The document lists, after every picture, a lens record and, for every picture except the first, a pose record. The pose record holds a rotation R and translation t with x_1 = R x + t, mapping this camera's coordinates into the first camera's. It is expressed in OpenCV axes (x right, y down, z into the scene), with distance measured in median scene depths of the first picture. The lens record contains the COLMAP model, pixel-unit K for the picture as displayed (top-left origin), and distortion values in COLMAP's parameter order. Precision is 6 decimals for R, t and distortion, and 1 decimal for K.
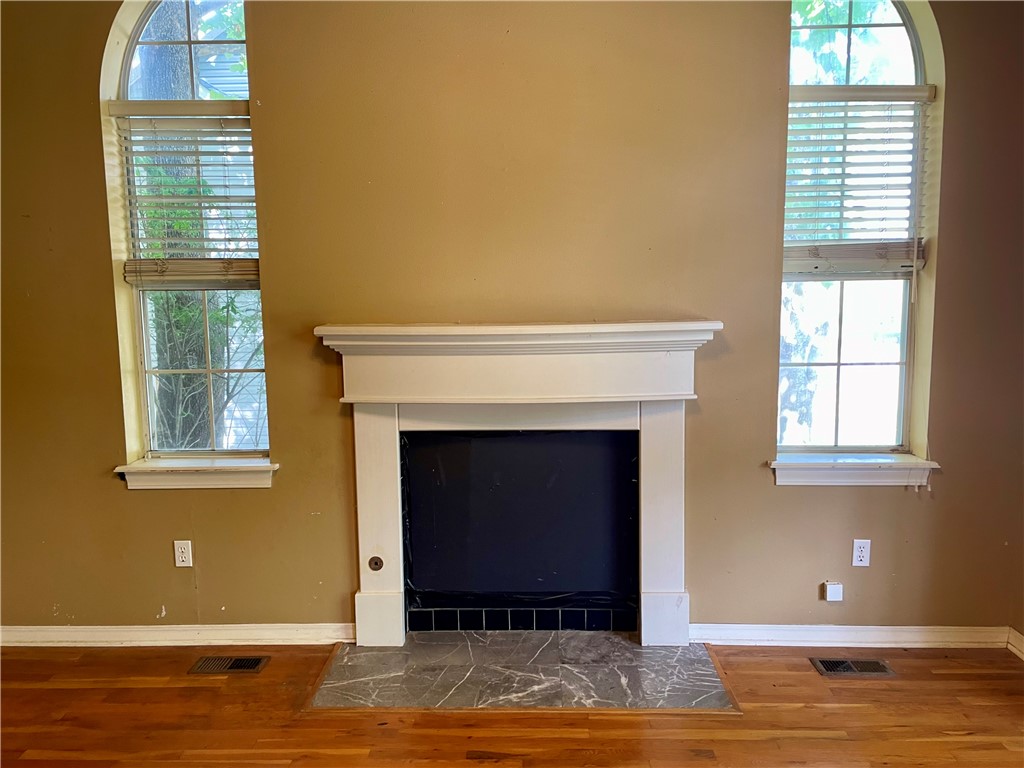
lens RADIAL K [[762.9, 0, 512.0], [0, 762.9, 384.0], [0, 0, 1]] dist [0.109799, -0.139580]
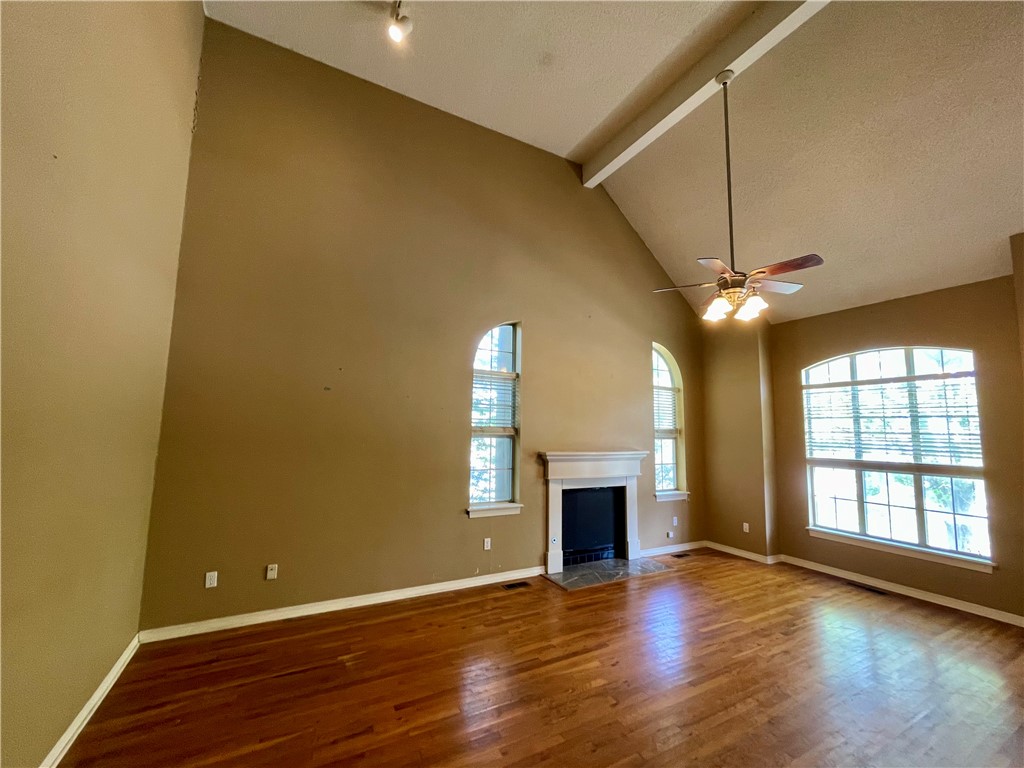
lens RADIAL K [[412.6, 0, 515.0], [0, 412.6, 388.7], [0, 0, 1]] dist [-0.001869, -0.000084]
pose [[0.866356, 0.080904, 0.492831, -1.067397], [0.040597, 0.972118, -0.230950, 0.045104], [-0.497774, 0.220092, 0.838916, -0.267777]]
